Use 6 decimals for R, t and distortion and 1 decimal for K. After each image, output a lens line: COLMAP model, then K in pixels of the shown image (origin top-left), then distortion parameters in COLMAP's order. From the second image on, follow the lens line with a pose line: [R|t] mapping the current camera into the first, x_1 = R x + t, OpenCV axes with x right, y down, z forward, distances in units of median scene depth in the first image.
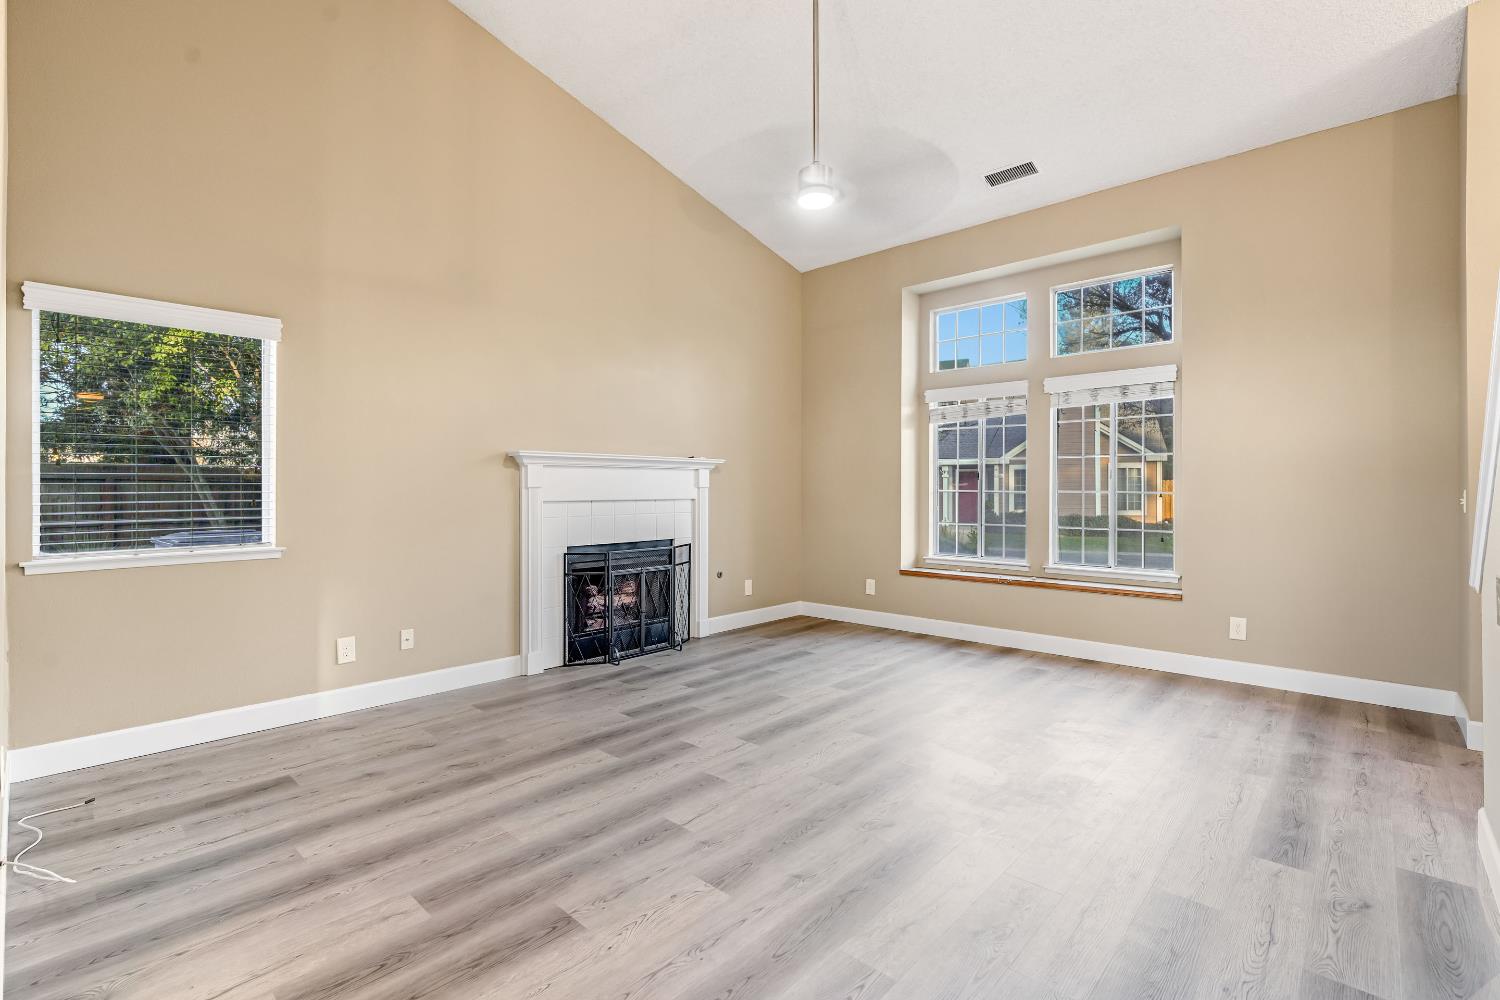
lens RADIAL K [[677.7, 0, 755.6], [0, 677.7, 492.1], [0, 0, 1]] dist [-0.003851, 0.001535]
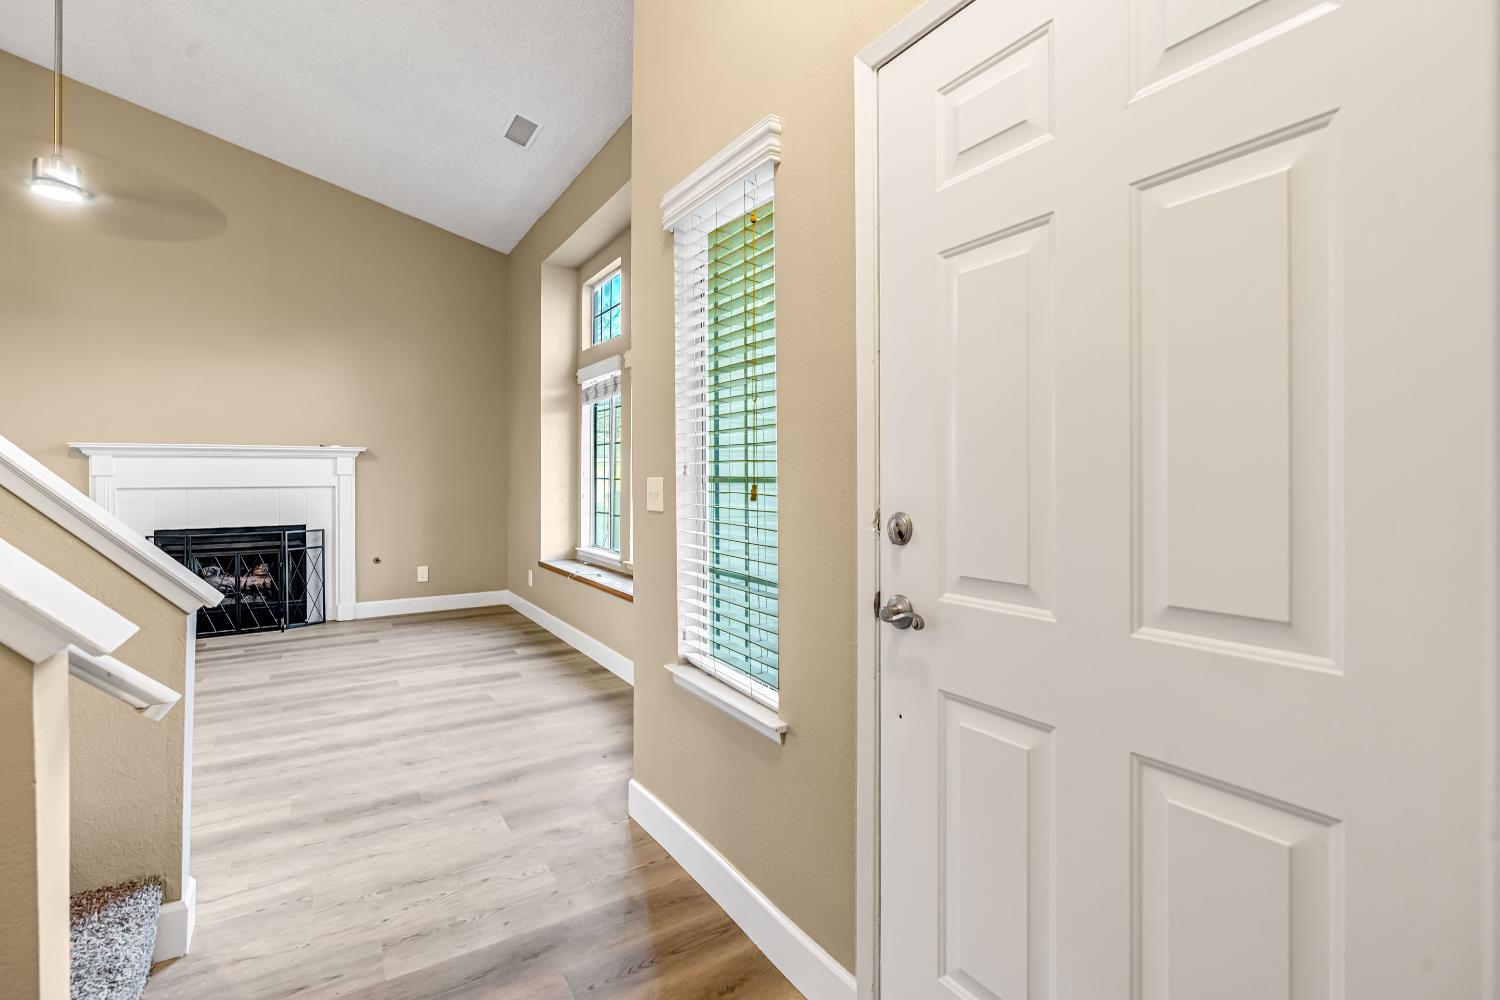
lens RADIAL K [[677.7, 0, 753.2], [0, 677.7, 495.0], [0, 0, 1]] dist [-0.003851, 0.001535]
pose [[0.962876, 0.004137, -0.269911, 1.298684], [0.002790, 0.999677, 0.025275, -0.000593], [0.269928, -0.025090, 0.962553, 0.290487]]
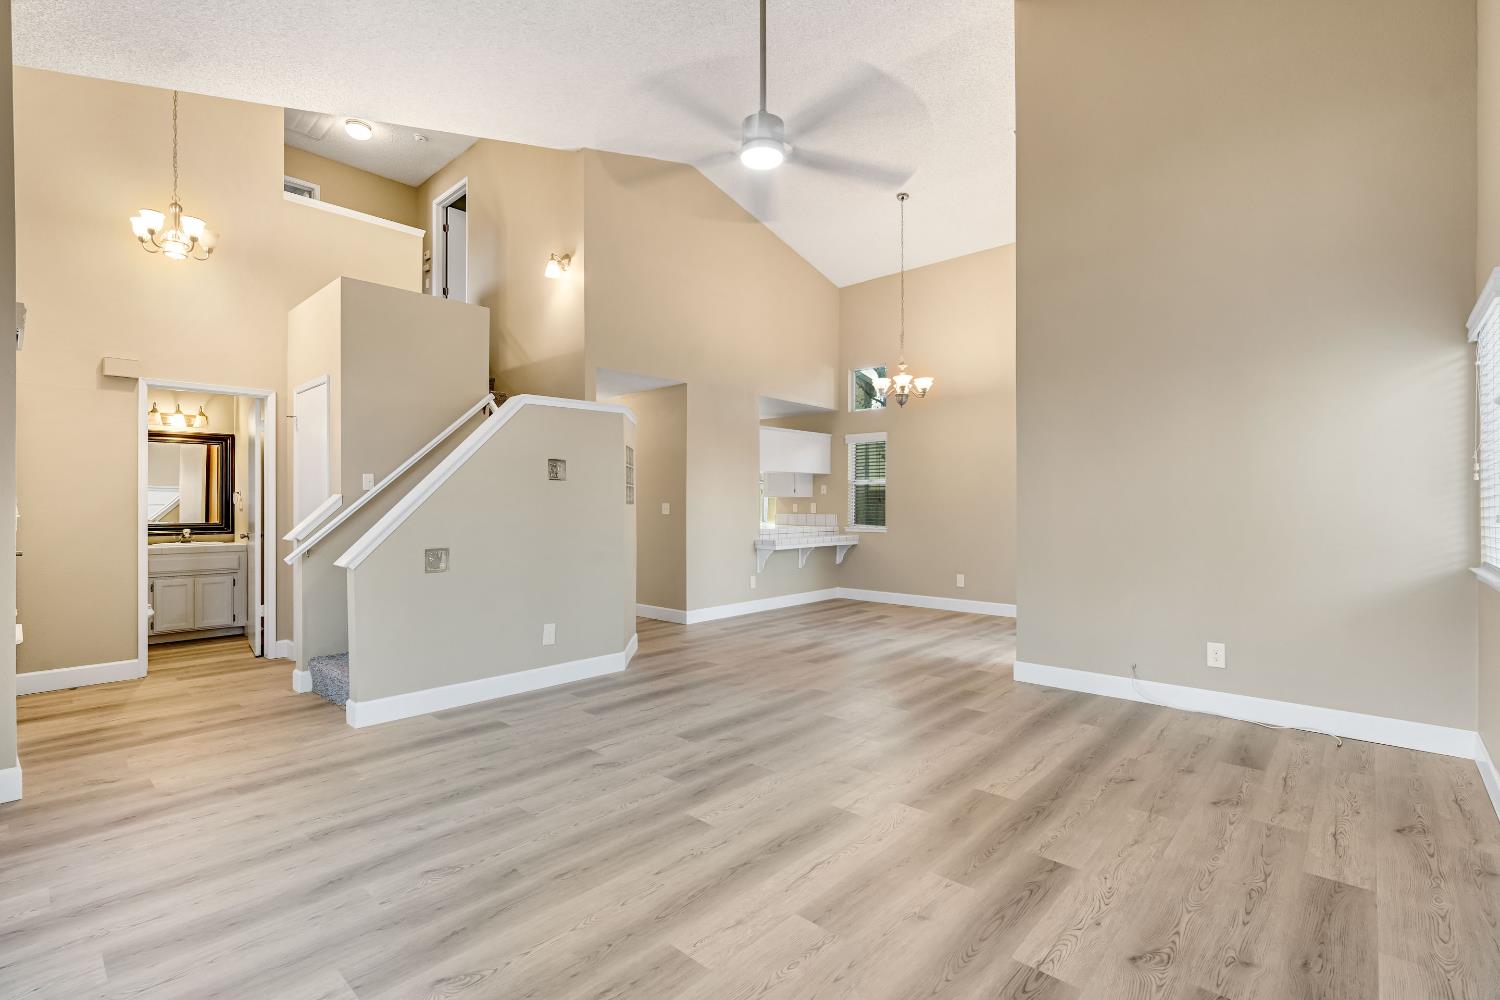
lens RADIAL K [[677.7, 0, 736.4], [0, 677.7, 510.8], [0, 0, 1]] dist [-0.003851, 0.001535]
pose [[-0.999799, -0.000541, 0.020064, 0.101132], [-0.000346, 0.999953, 0.009720, -0.002069], [-0.020068, 0.009711, -0.999751, 1.733695]]
